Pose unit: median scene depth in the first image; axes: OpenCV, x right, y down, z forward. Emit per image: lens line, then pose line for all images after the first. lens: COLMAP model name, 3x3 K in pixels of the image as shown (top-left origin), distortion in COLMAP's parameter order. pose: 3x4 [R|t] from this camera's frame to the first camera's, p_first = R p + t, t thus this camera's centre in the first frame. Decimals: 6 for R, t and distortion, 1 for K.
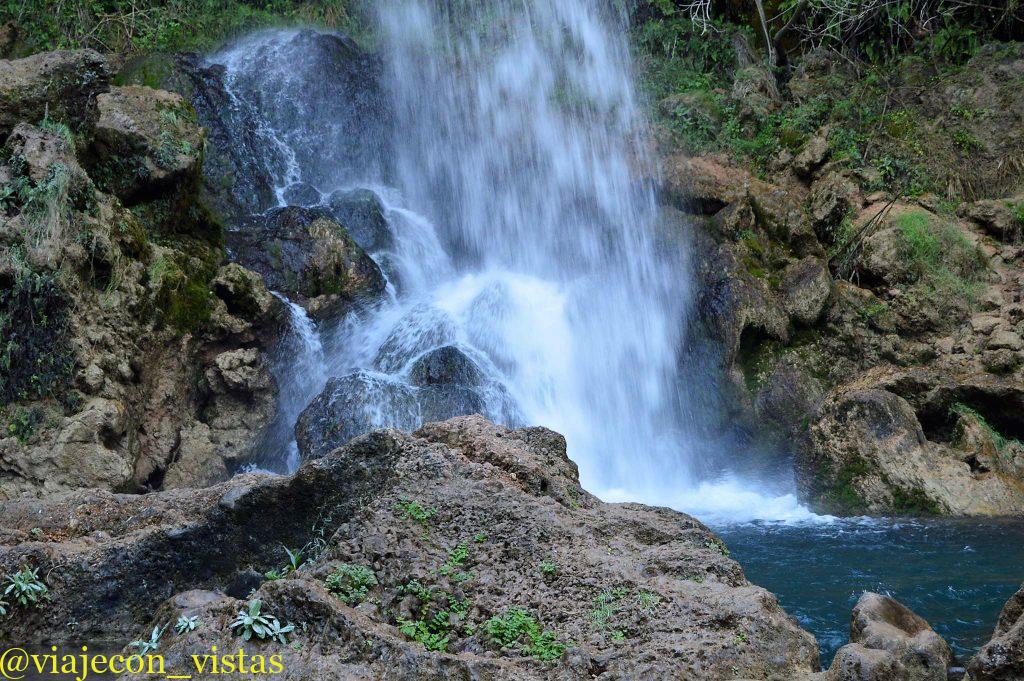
lens RADIAL K [[2359.2, 0, 512.0], [0, 2359.2, 340.5], [0, 0, 1]] dist [0.002306, 0.088878]
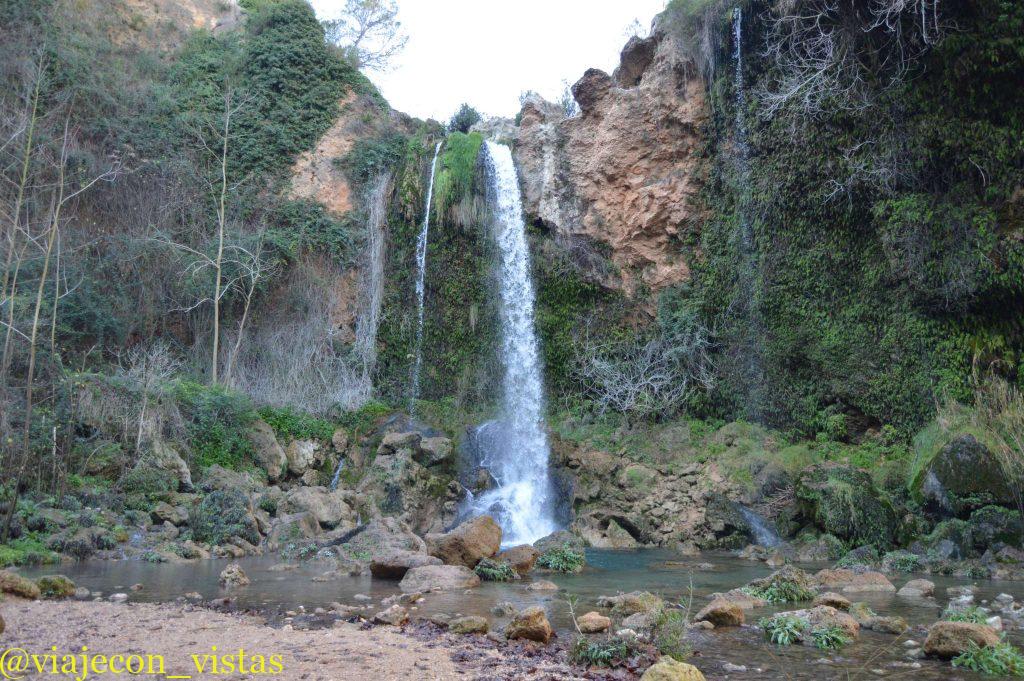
lens RADIAL K [[800.9, 0, 512.0], [0, 800.9, 340.5], [0, 0, 1]] dist [-0.007382, 0.000884]
pose [[0.948100, -0.040981, -0.315319, 0.457123], [-0.018893, 0.982647, -0.184520, -0.016952], [0.317409, 0.180901, 0.930874, -0.359206]]
